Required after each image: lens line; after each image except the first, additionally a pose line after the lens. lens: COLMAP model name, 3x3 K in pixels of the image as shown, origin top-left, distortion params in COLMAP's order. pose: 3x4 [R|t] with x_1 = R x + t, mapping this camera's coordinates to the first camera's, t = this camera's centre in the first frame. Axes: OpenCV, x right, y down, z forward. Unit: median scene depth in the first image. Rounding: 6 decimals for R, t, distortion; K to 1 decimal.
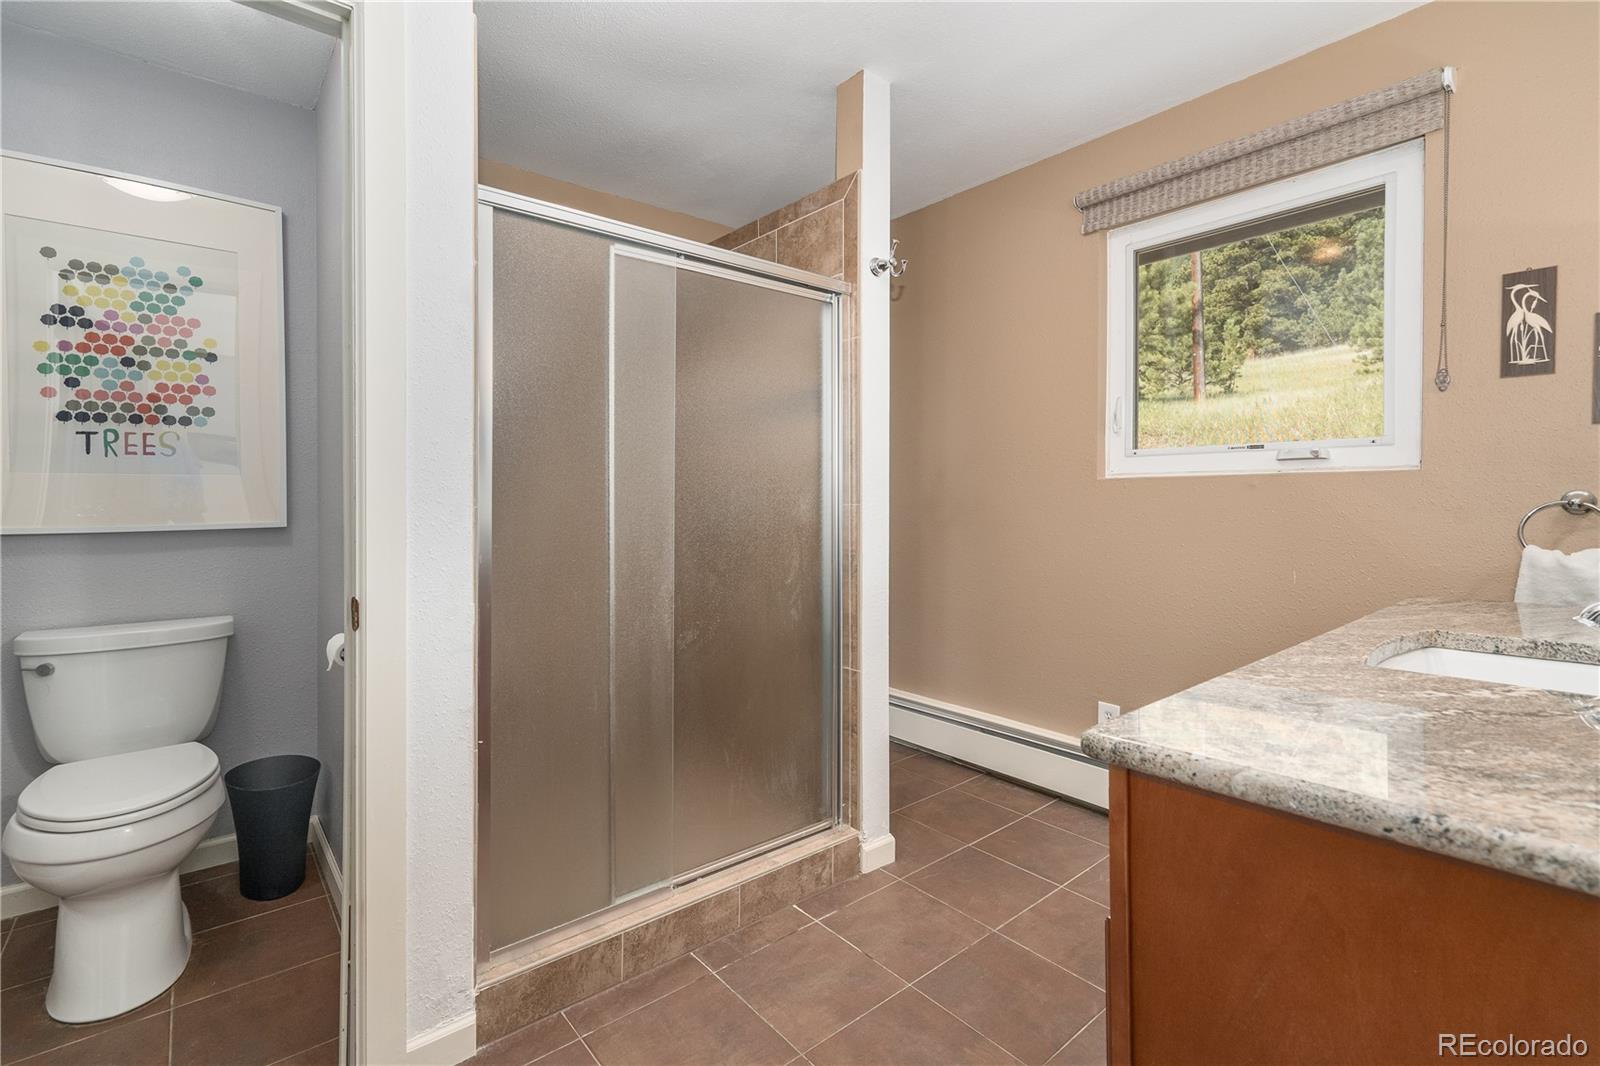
lens RADIAL K [[730.4, 0, 804.2], [0, 730.4, 519.2], [0, 0, 1]] dist [-0.003968, -0.000093]
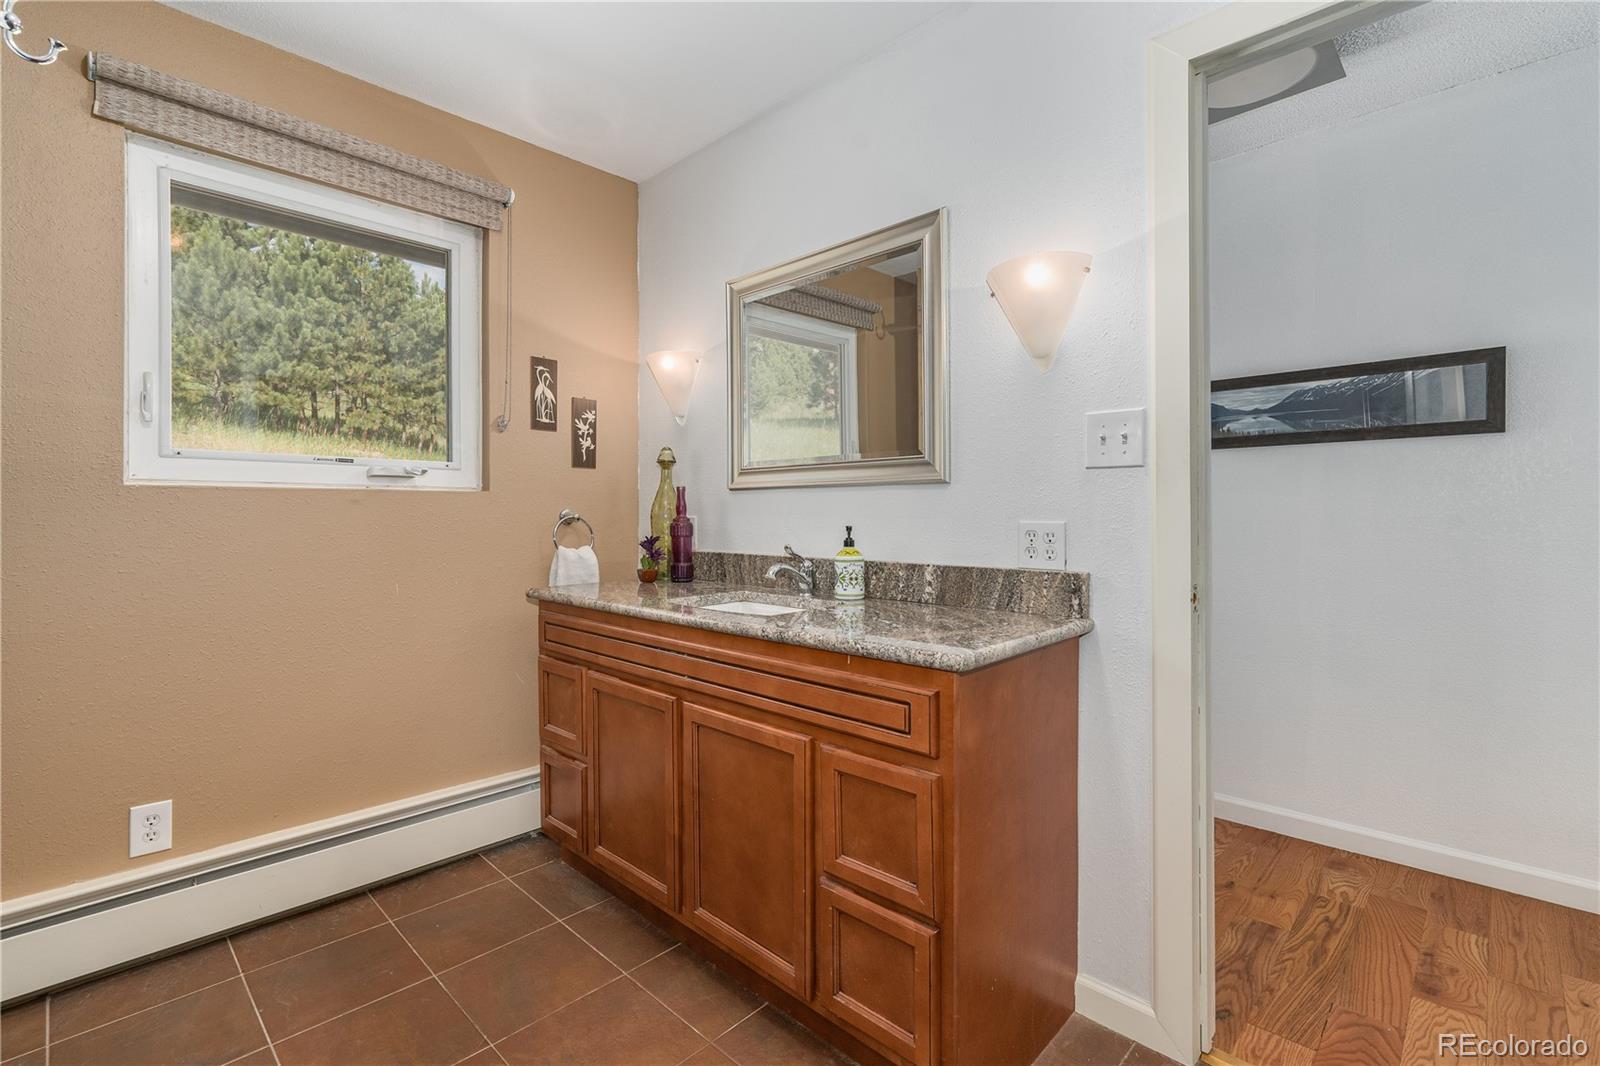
lens RADIAL K [[730.4, 0, 805.5], [0, 730.4, 524.8], [0, 0, 1]] dist [-0.003968, -0.000093]
pose [[-0.112403, -0.013526, 0.993571, -0.510389], [0.024724, 0.999560, 0.016404, -0.019227], [-0.993355, 0.026409, -0.112019, 0.640547]]
